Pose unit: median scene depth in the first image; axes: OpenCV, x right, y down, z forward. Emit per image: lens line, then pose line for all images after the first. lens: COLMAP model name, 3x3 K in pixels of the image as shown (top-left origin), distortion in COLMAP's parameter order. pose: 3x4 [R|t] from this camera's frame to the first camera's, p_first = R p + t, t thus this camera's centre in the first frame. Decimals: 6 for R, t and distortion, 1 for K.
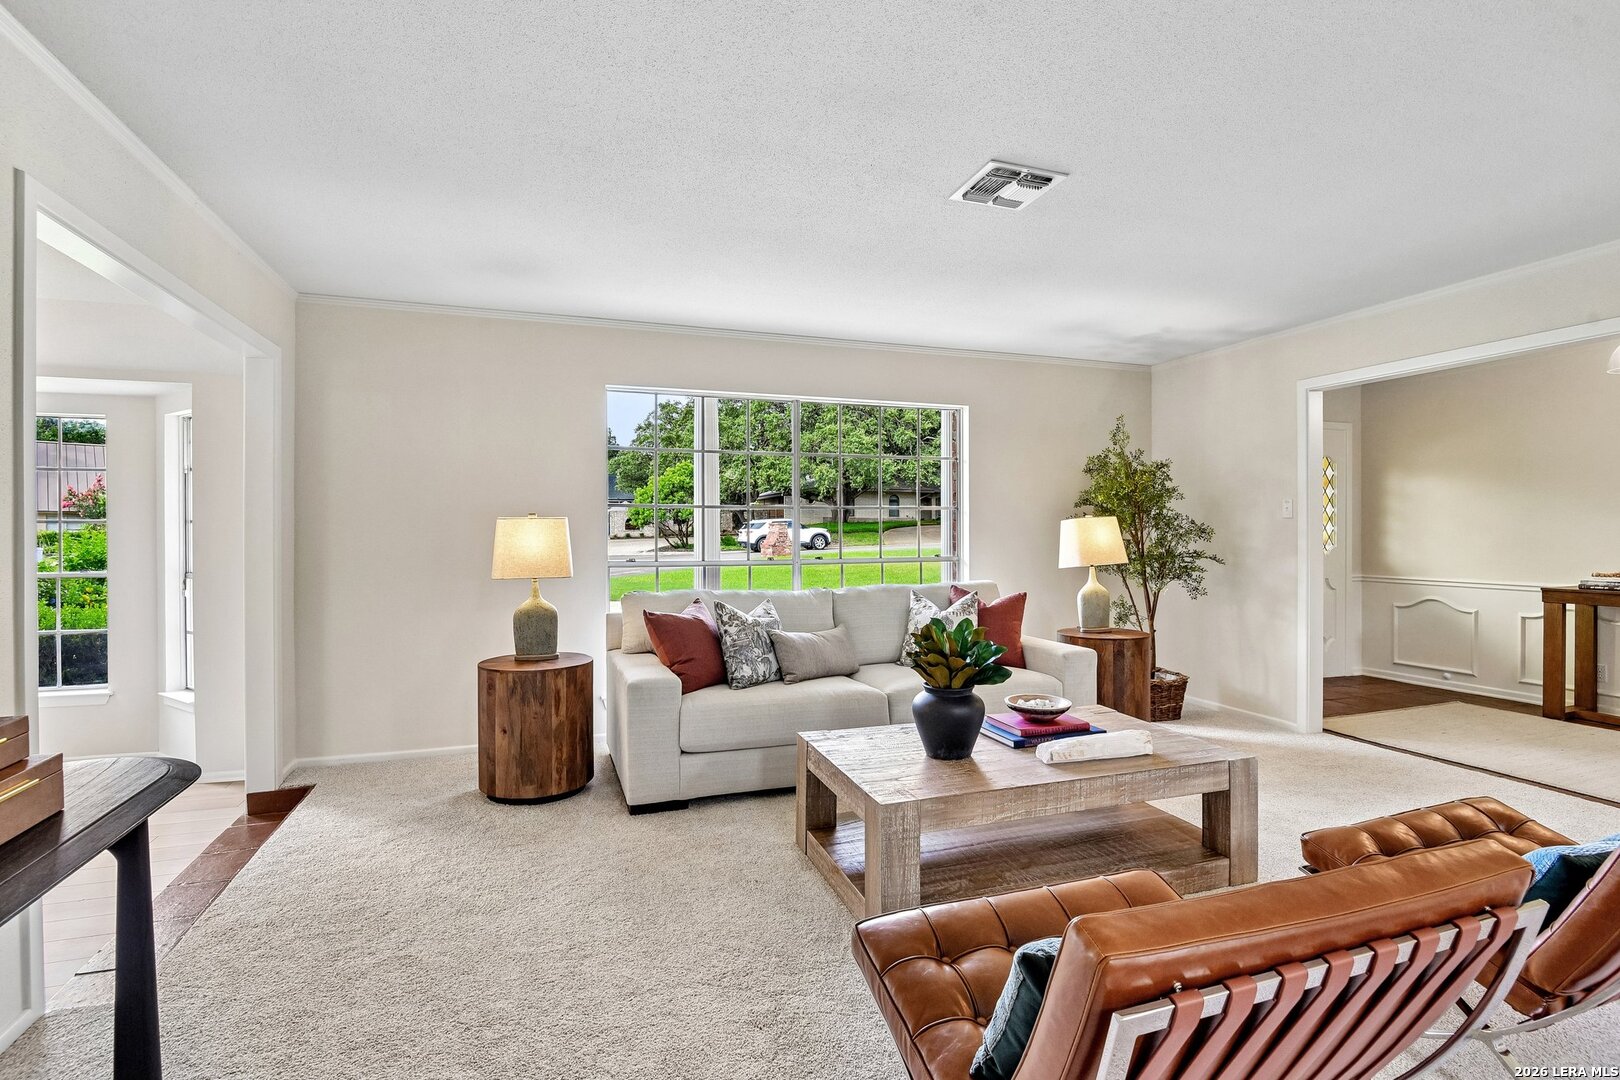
lens RADIAL K [[755.0, 0, 810.0], [0, 755.0, 540.0], [0, 0, 1]] dist [-0.014998, -0.000760]
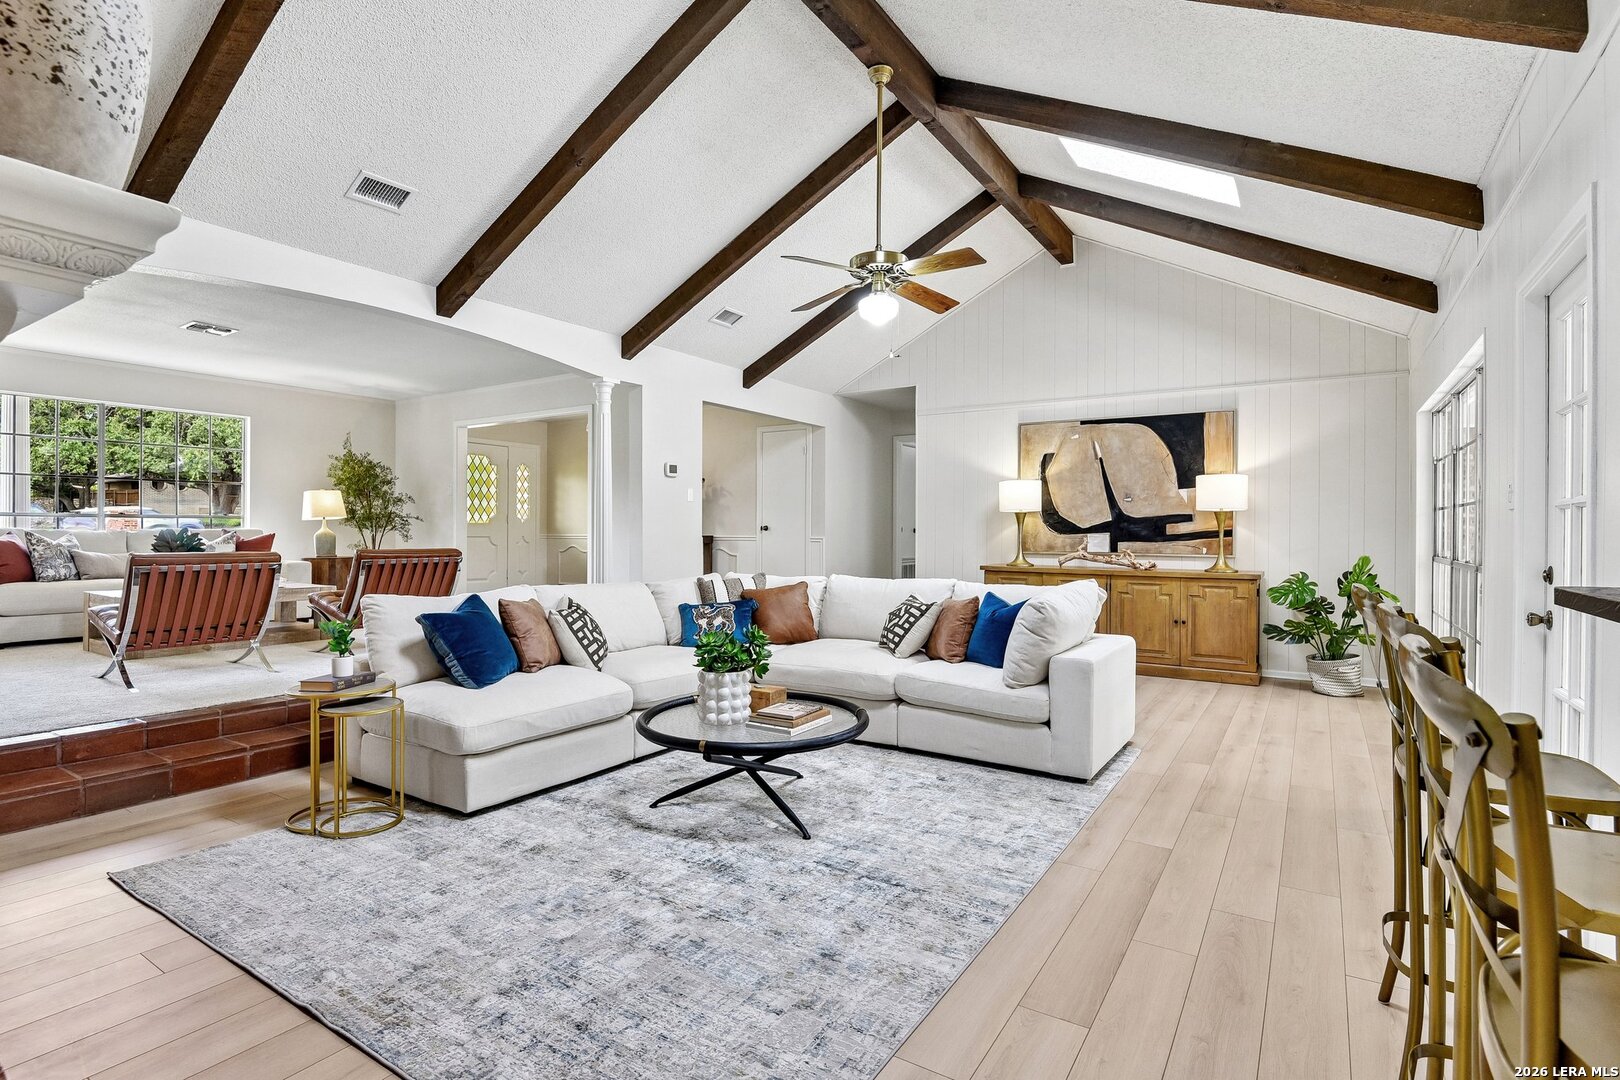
lens RADIAL K [[793.9, 0, 810.0], [0, 793.9, 540.0], [0, 0, 1]] dist [-0.000290, -0.012584]
pose [[0.788118, 0.000455, 0.615524, 0.145002], [0.000945, 0.999998, -0.001949, 0.093591], [-0.615523, 0.002118, 0.788116, -1.189772]]
